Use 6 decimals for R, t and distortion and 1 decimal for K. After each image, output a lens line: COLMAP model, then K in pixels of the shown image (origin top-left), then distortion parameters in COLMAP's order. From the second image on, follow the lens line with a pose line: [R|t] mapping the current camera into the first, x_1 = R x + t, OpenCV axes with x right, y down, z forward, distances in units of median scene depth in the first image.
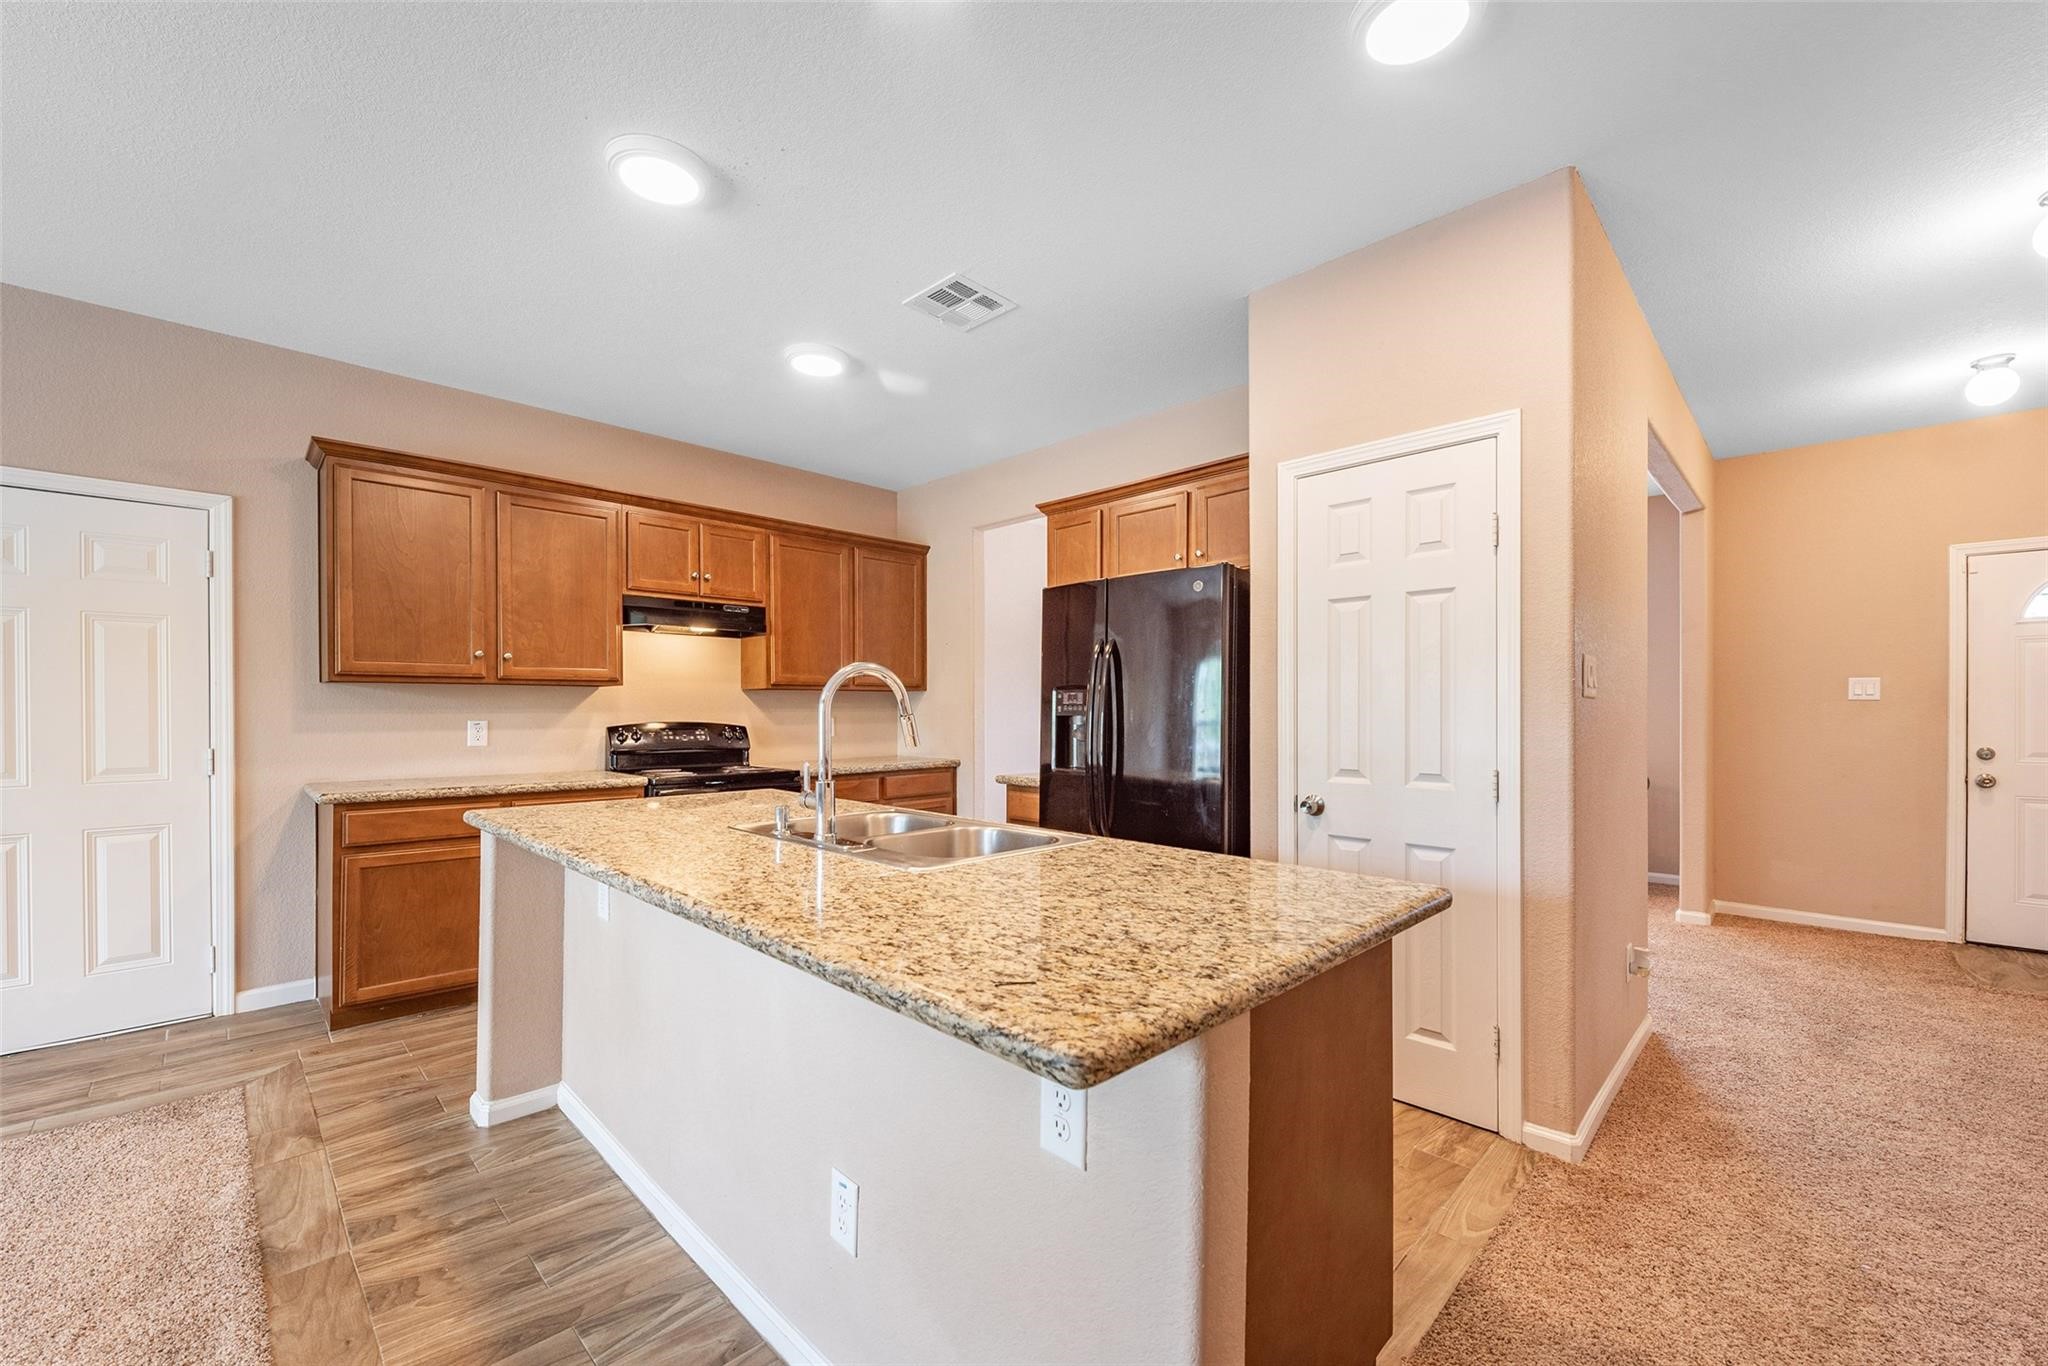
lens RADIAL K [[812.1, 0, 1019.7], [0, 812.1, 712.2], [0, 0, 1]] dist [0.004412, -0.002143]
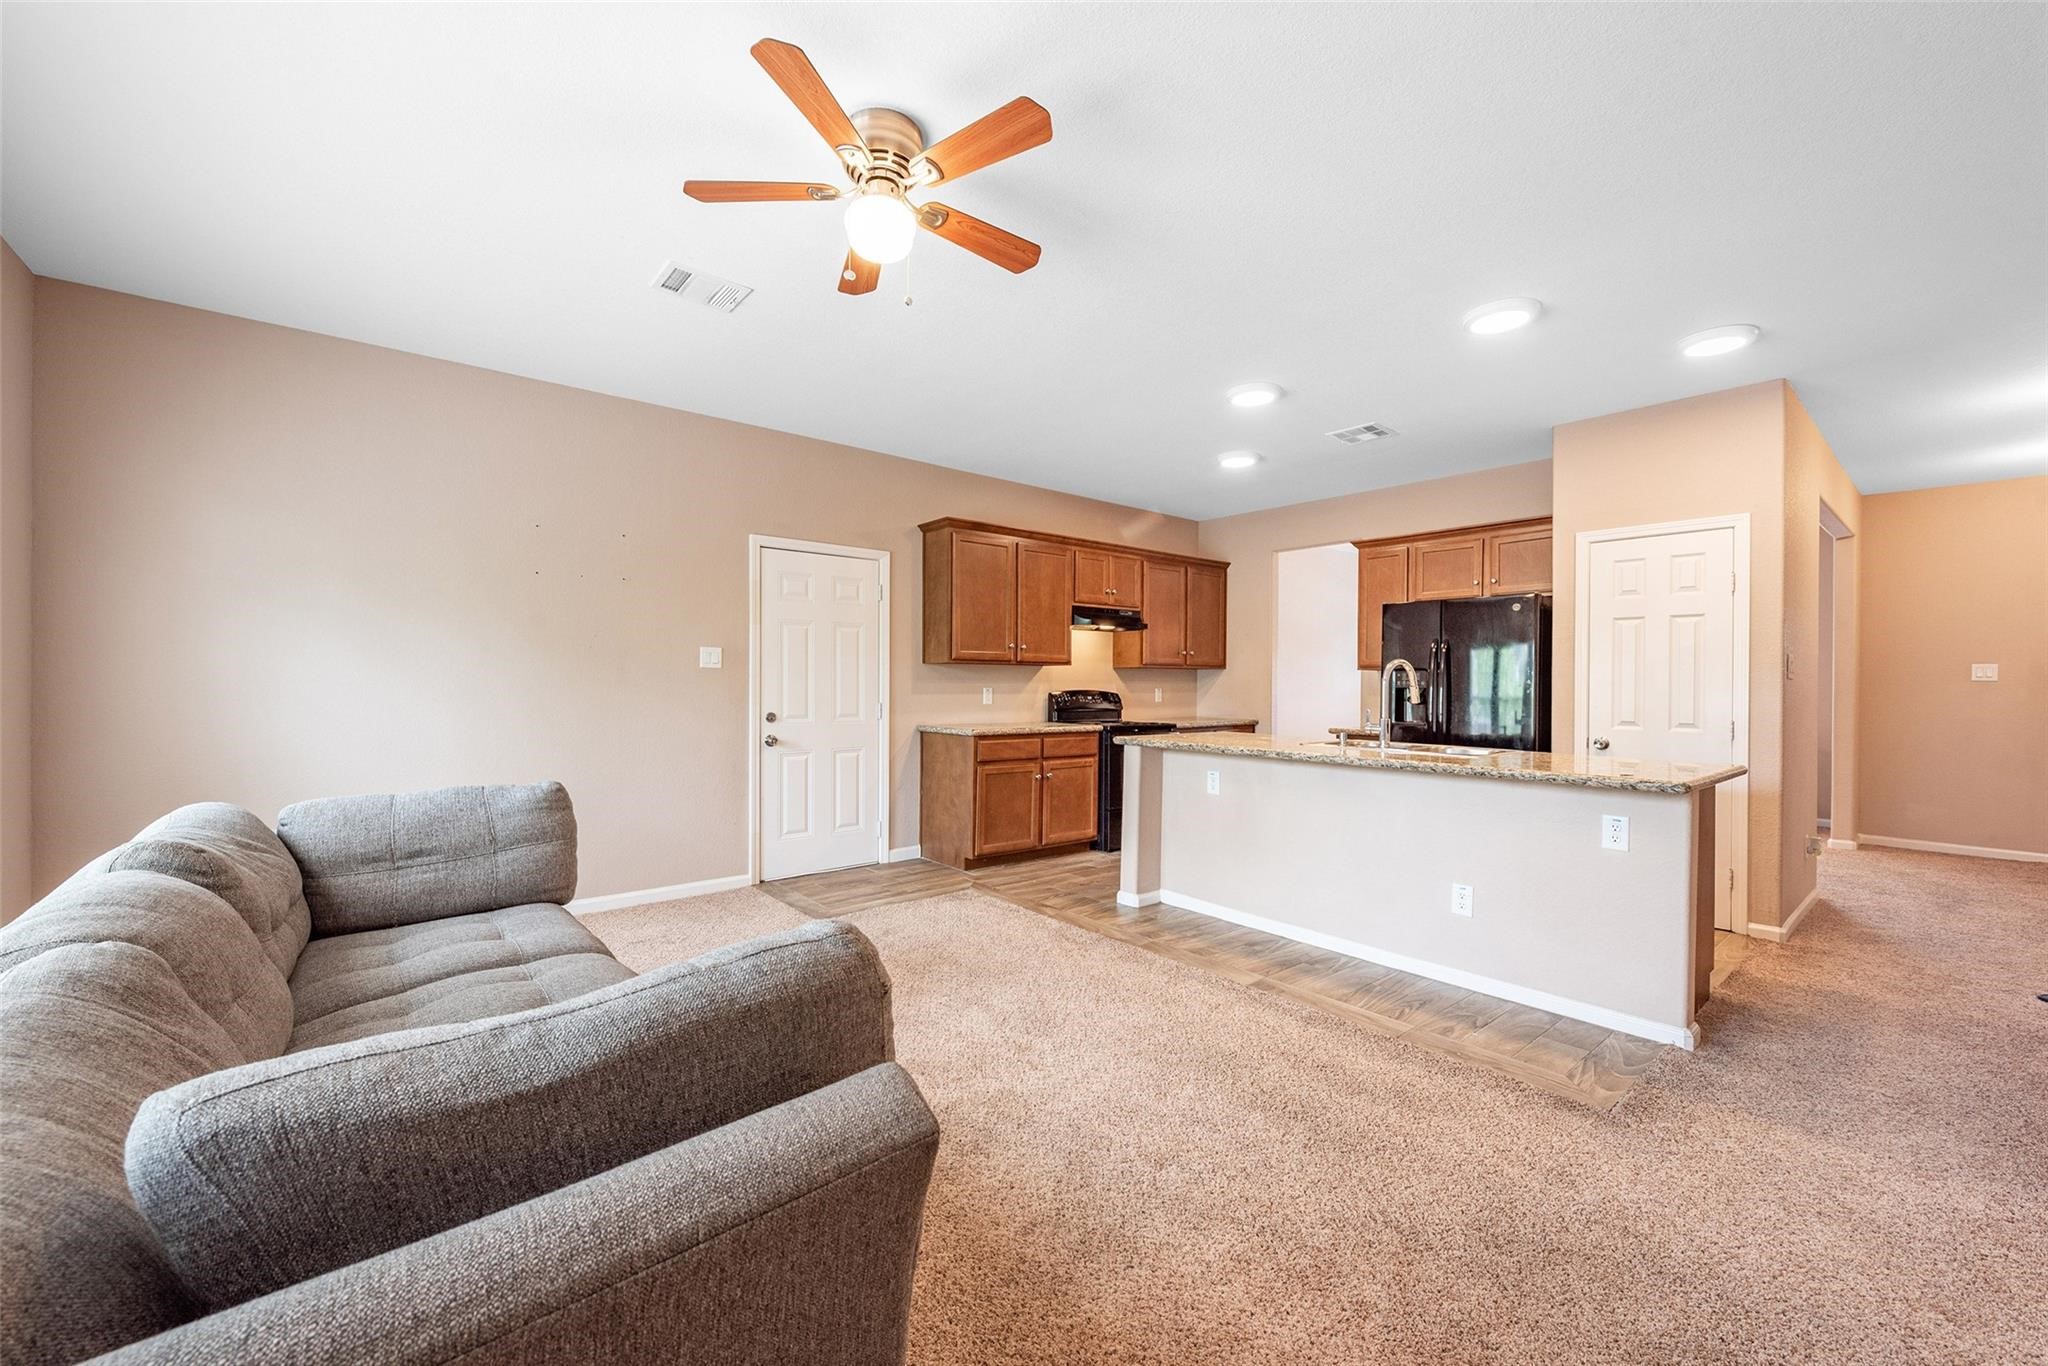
lens RADIAL K [[812.1, 0, 1006.5], [0, 812.1, 686.5], [0, 0, 1]] dist [0.004412, -0.002143]
pose [[0.995691, 0.007971, -0.092395, -0.501901], [-0.007825, 0.999968, 0.001938, 0.004609], [0.092408, -0.001207, 0.995721, -0.549372]]
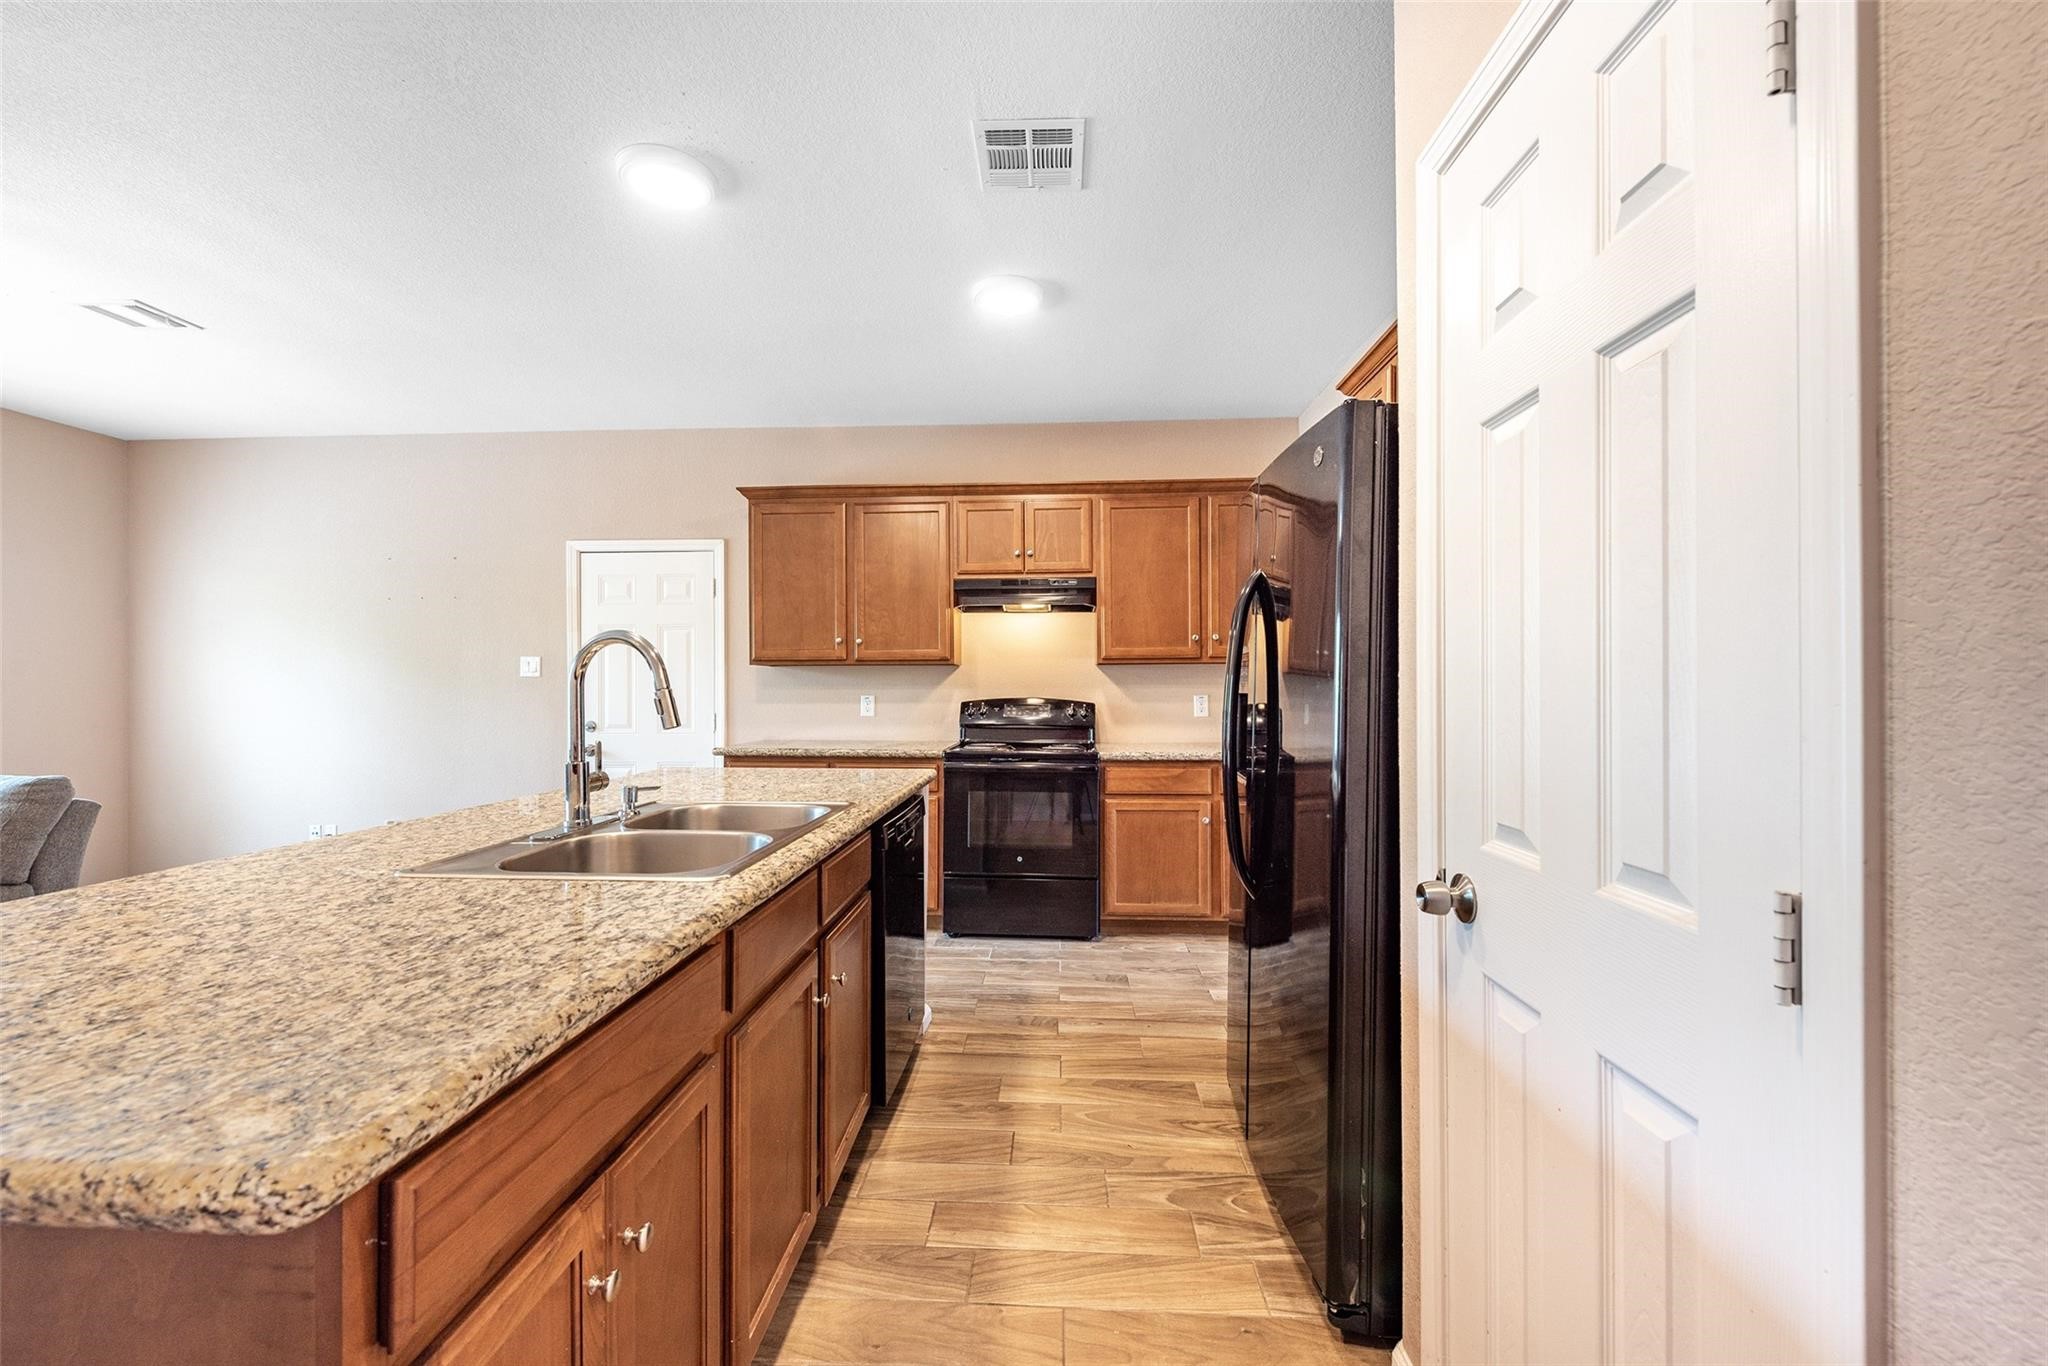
lens RADIAL K [[812.1, 0, 1013.8], [0, 812.1, 678.1], [0, 0, 1]] dist [0.004412, -0.002143]
pose [[0.665326, -0.007390, -0.746516, 0.392374], [-0.000159, 0.999950, -0.010040, -0.003162], [0.746553, 0.006799, 0.665292, 0.366690]]
